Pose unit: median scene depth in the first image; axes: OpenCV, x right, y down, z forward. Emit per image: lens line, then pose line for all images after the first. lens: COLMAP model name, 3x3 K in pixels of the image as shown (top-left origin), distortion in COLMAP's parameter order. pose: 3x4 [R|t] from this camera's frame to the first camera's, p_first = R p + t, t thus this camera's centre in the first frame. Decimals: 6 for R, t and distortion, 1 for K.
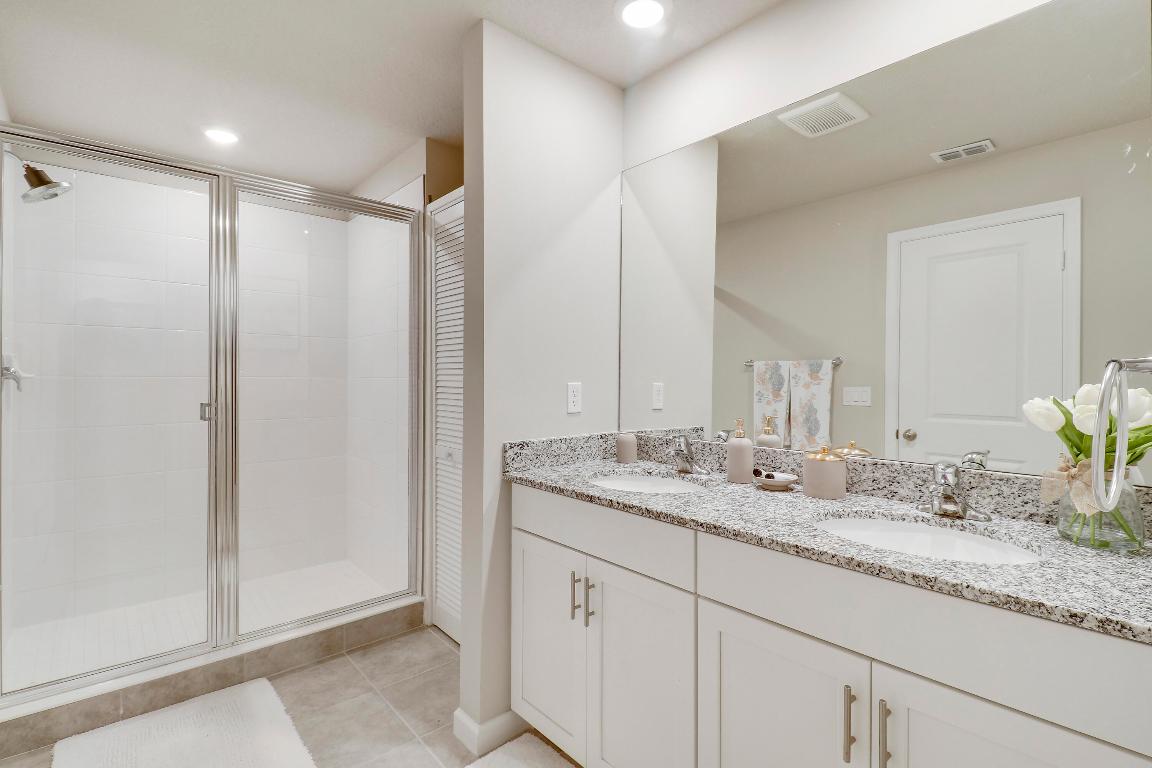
lens RADIAL K [[530.4, 0, 577.1], [0, 530.4, 376.9], [0, 0, 1]] dist [-0.000557, -0.001491]
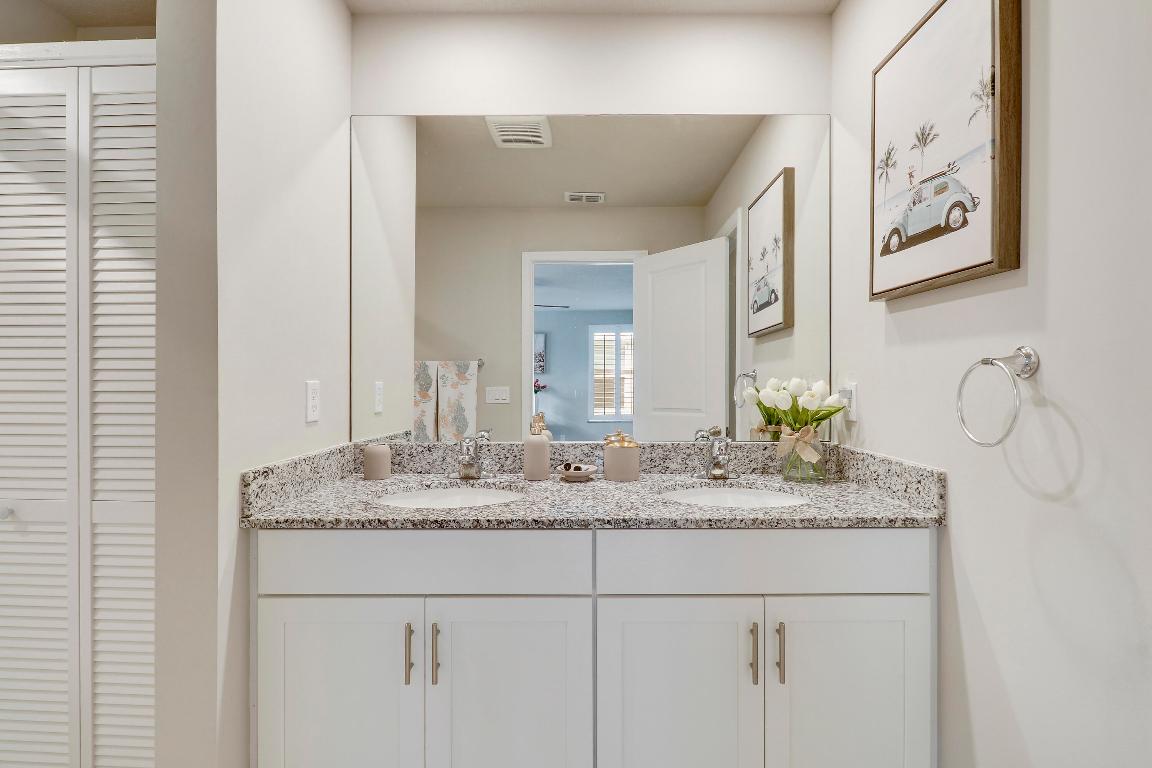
lens RADIAL K [[530.4, 0, 577.6], [0, 530.4, 389.1], [0, 0, 1]] dist [-0.000557, -0.001491]
pose [[0.664022, -0.013247, 0.747596, -0.349939], [0.000540, 0.999851, 0.017237, 0.011443], [-0.747713, -0.011041, 0.663930, 0.262333]]
